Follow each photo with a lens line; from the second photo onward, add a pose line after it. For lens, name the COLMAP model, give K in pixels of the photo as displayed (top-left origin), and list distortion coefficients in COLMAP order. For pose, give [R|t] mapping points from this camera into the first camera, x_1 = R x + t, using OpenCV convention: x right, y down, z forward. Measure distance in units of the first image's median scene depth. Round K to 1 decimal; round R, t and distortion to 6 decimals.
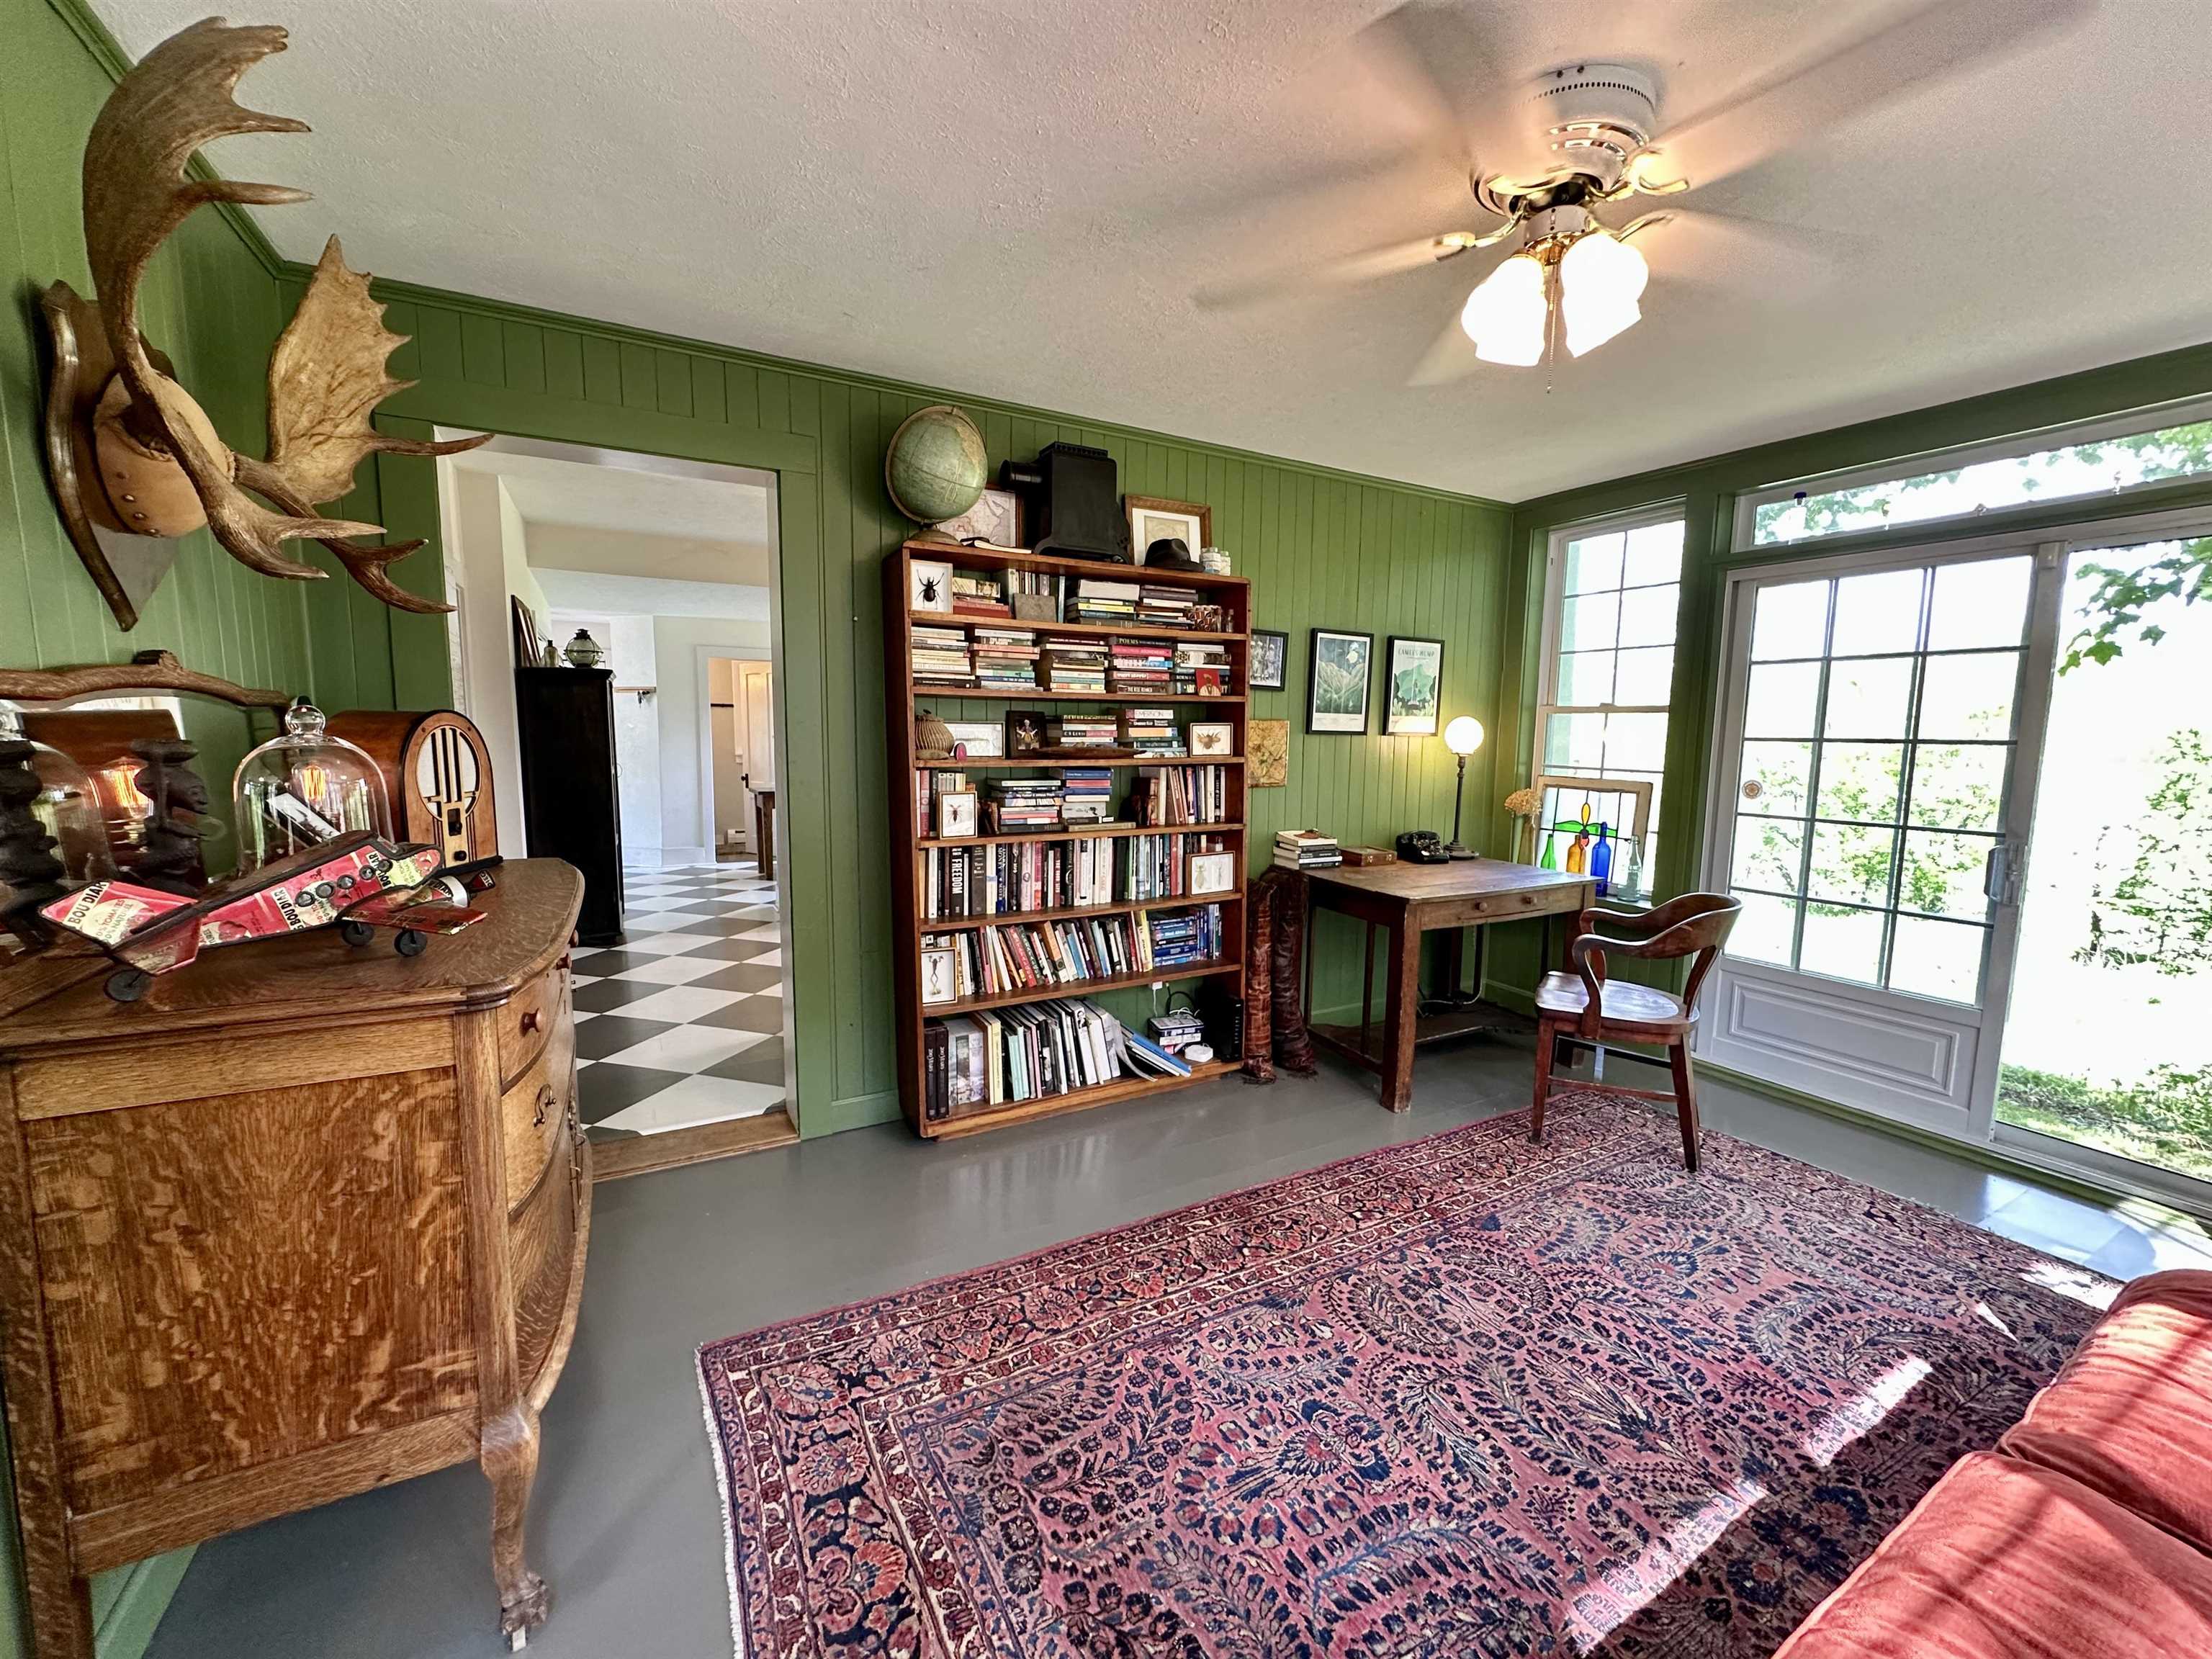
lens RADIAL K [[879.6, 0, 1108.4], [0, 879.6, 829.3], [0, 0, 1]] dist [-0.003545, 0.000366]
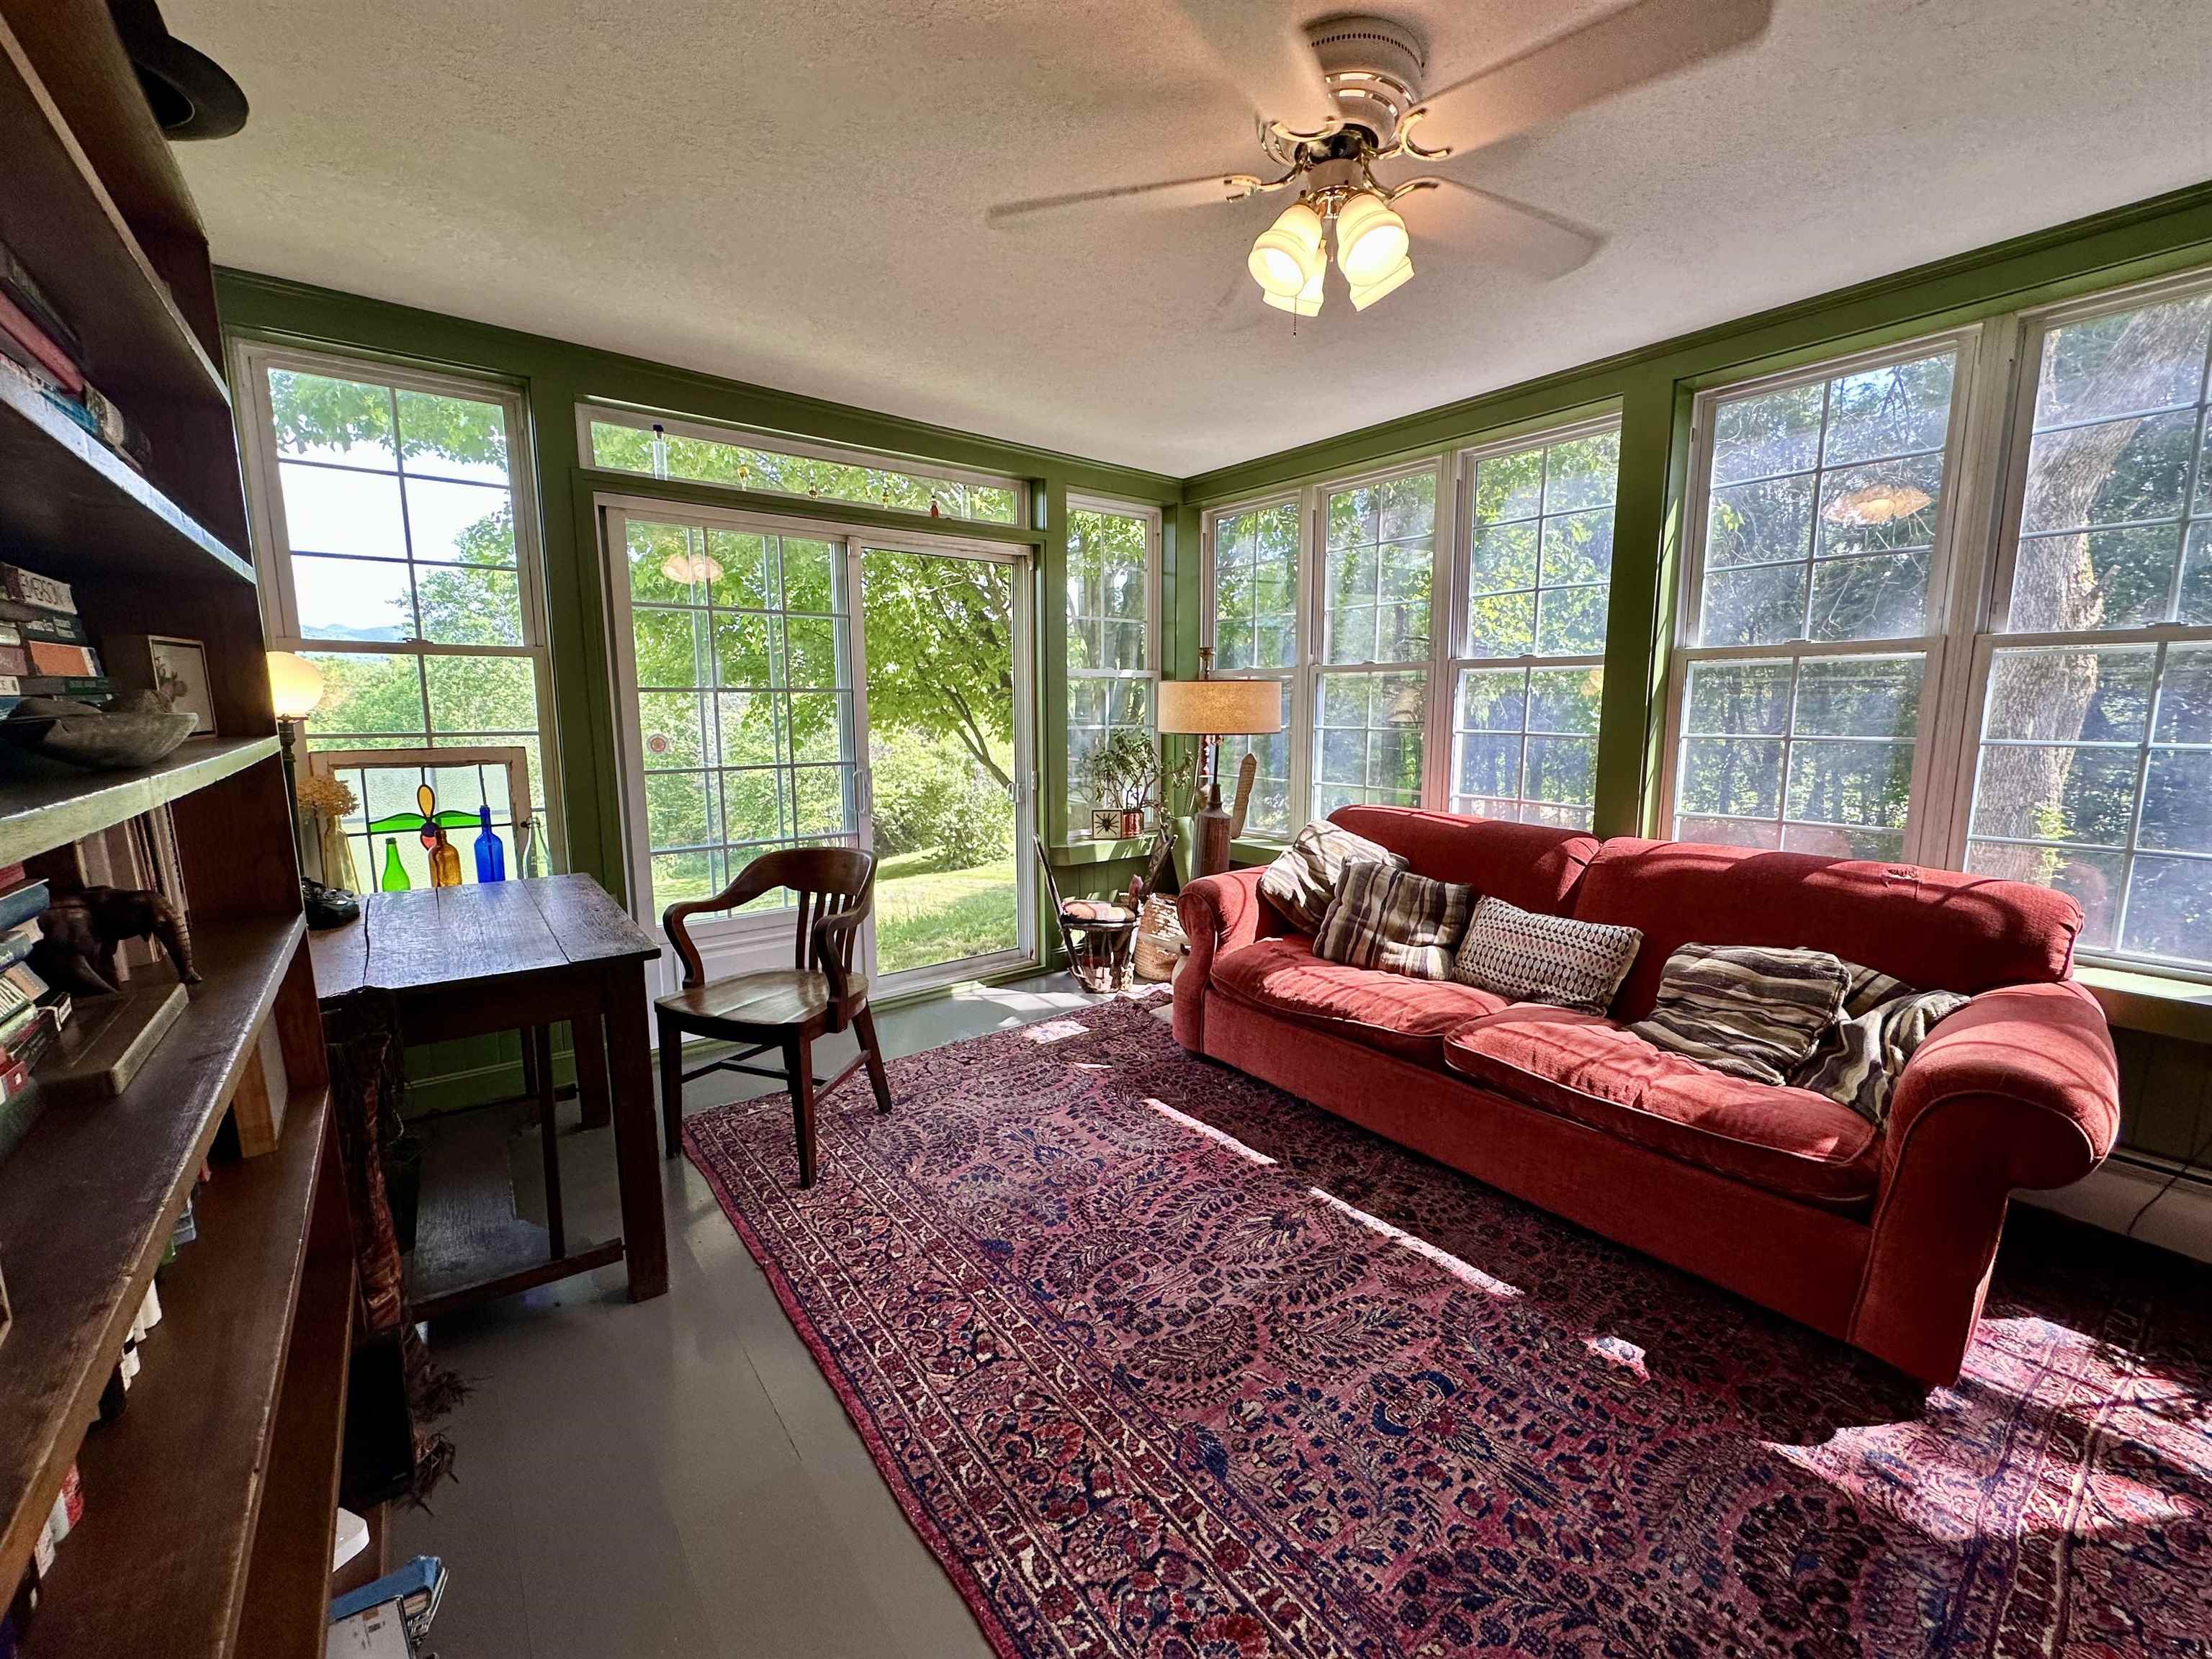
lens RADIAL K [[879.6, 0, 1104.3], [0, 879.6, 828.1], [0, 0, 1]] dist [-0.003545, 0.000366]
pose [[-0.164527, -0.150448, 0.974831, -0.428635], [0.110386, 0.979283, 0.169765, -0.106609], [-0.980177, 0.135538, -0.144511, 1.130983]]
